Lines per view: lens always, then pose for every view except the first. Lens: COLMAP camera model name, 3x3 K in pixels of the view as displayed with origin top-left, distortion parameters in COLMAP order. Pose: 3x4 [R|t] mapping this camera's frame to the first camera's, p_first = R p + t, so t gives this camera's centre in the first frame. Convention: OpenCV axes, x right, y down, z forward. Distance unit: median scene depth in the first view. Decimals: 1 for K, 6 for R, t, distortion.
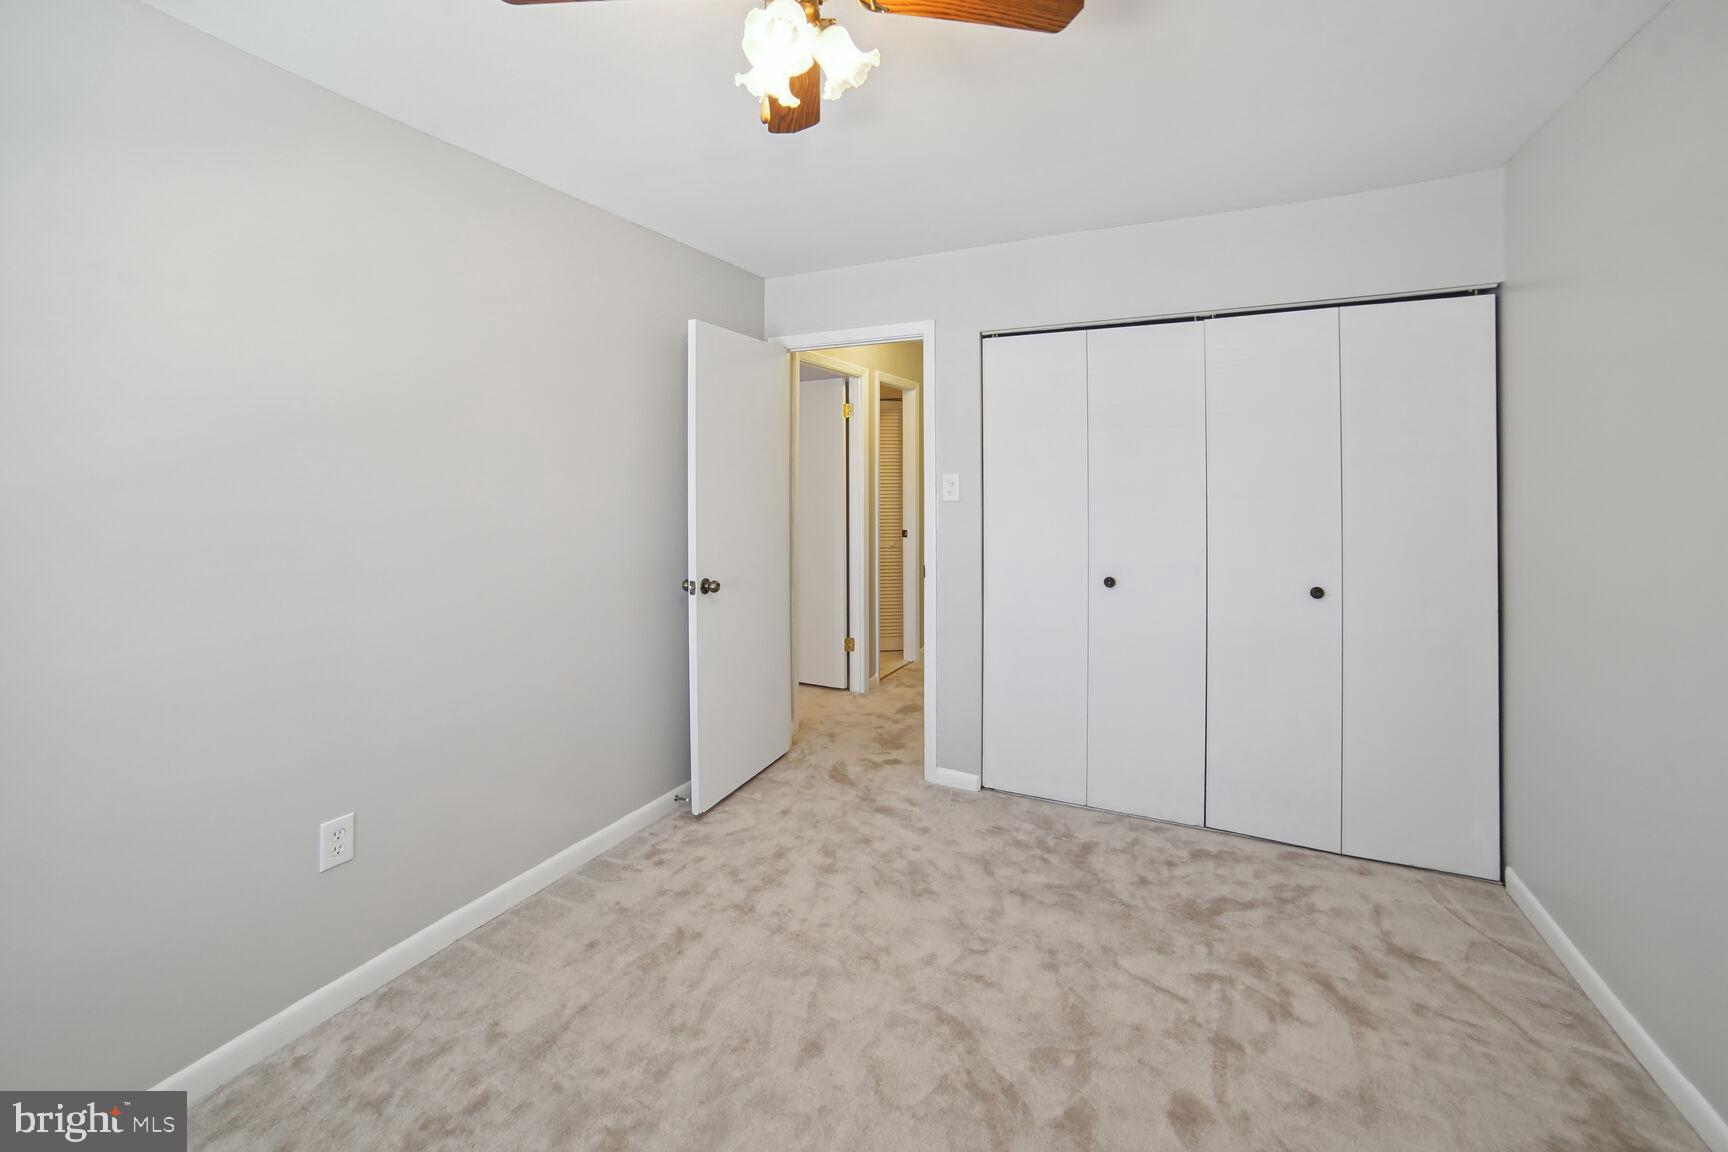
lens RADIAL K [[714.5, 0, 857.9], [0, 714.5, 501.5], [0, 0, 1]] dist [-0.054222, 0.026324]
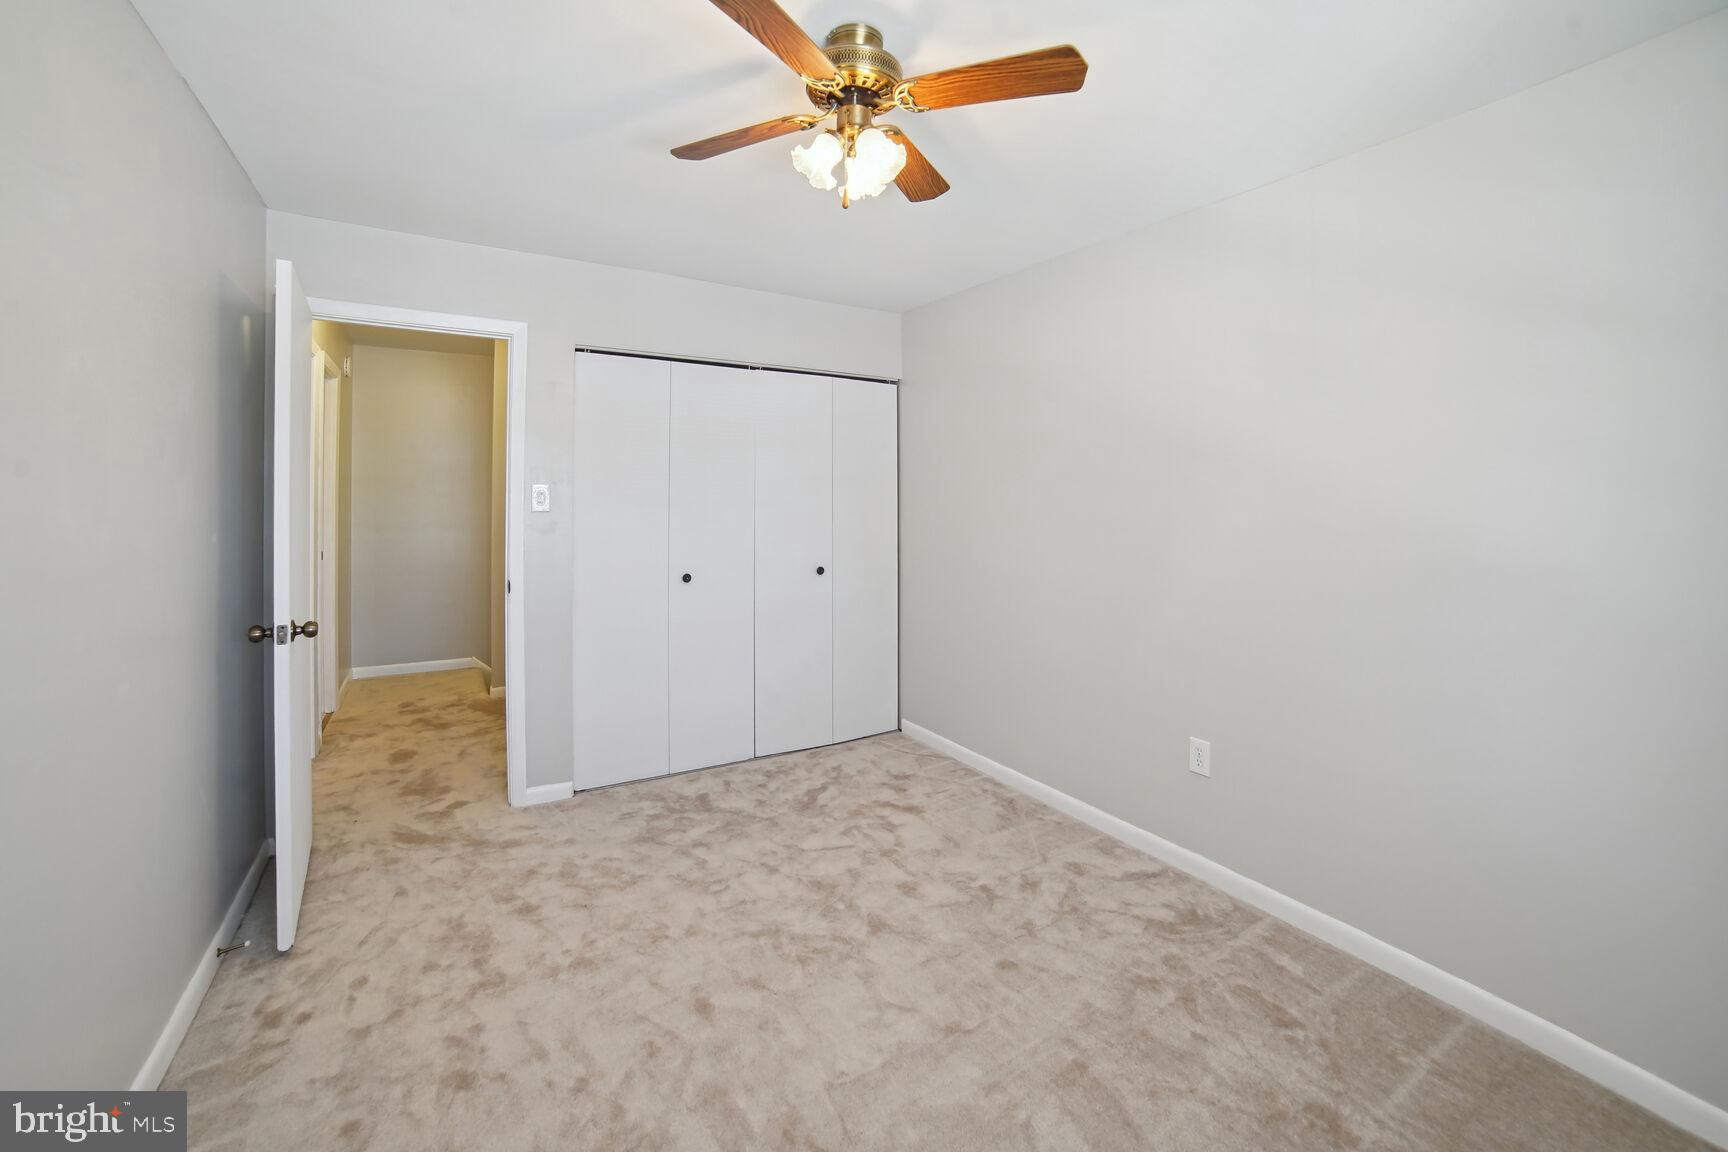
lens RADIAL K [[714.5, 0, 857.9], [0, 714.5, 501.5], [0, 0, 1]] dist [-0.054222, 0.026324]
pose [[0.524623, 0.005425, 0.851317, -0.658781], [0.008512, 0.999896, -0.011617, -0.002472], [-0.851292, 0.013341, 0.524522, 0.151106]]
